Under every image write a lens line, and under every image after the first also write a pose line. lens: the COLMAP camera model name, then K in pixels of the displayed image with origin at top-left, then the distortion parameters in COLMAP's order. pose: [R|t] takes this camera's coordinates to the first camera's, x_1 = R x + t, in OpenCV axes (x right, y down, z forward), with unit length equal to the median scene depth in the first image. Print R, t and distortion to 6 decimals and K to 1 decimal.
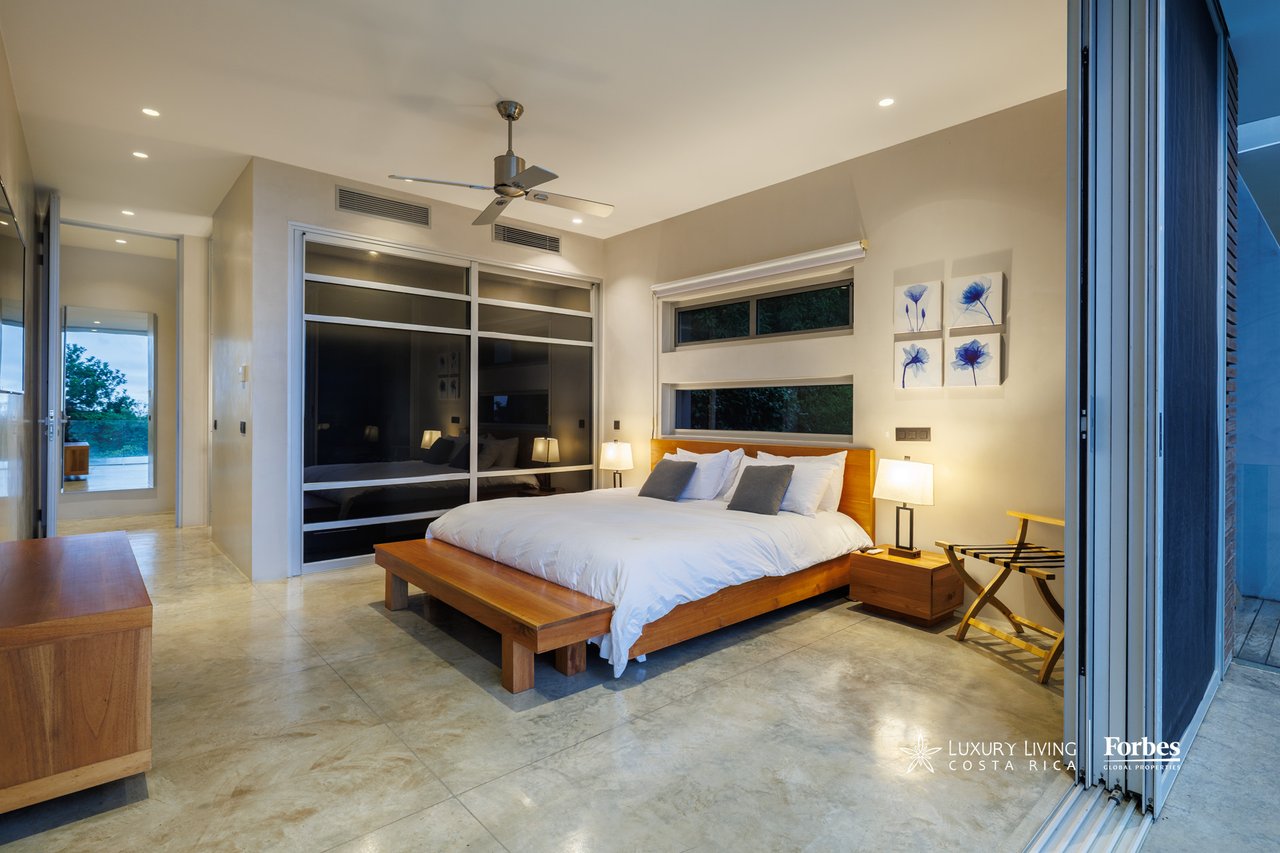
lens RADIAL K [[630.1, 0, 630.7], [0, 630.1, 422.4], [0, 0, 1]] dist [0.002343, 0.000601]
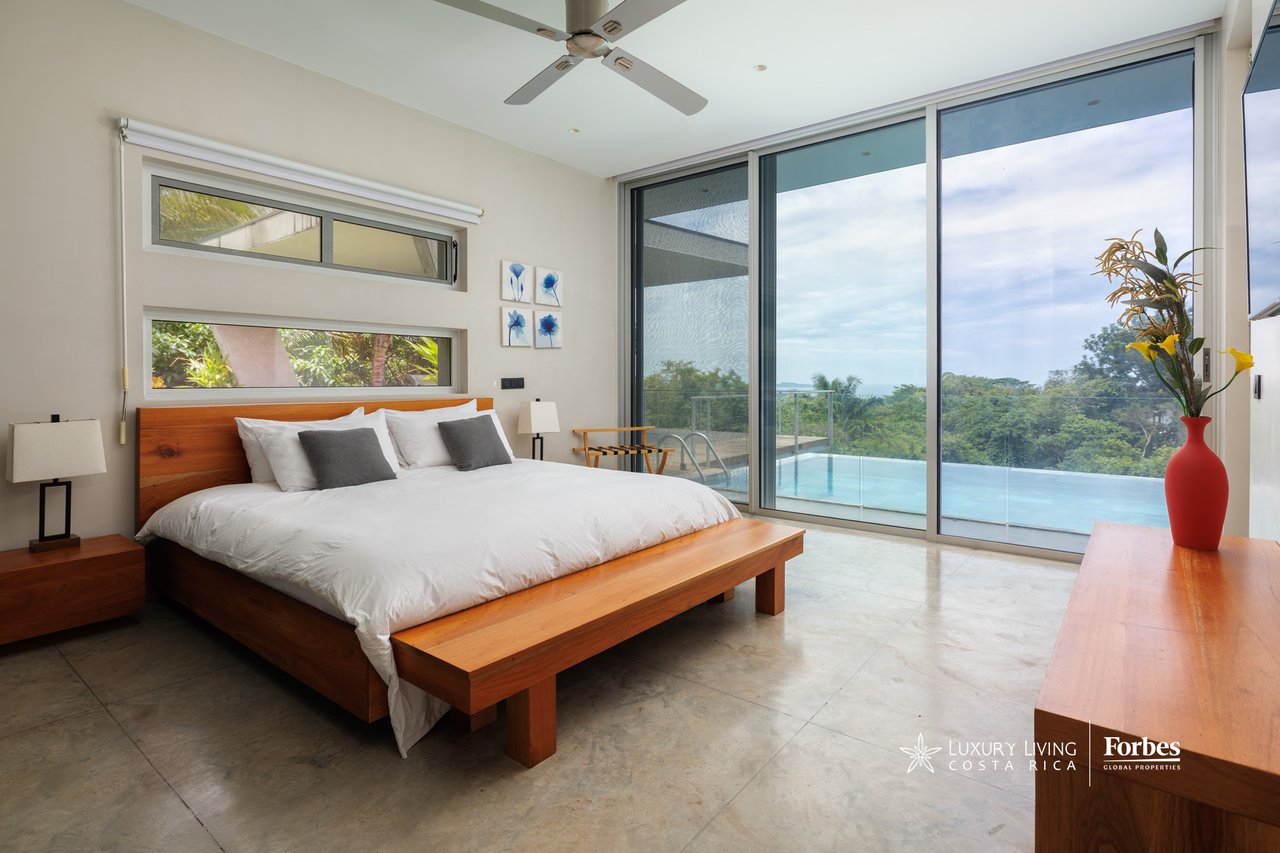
lens RADIAL K [[638.1, 0, 638.6], [0, 638.1, 381.0], [0, 0, 1]] dist [-0.000671, -0.000387]
pose [[-0.187522, -0.014001, 0.982161, -0.920327], [0.007777, 0.999846, 0.015738, -0.000014], [-0.982230, 0.010589, -0.187384, 1.072991]]
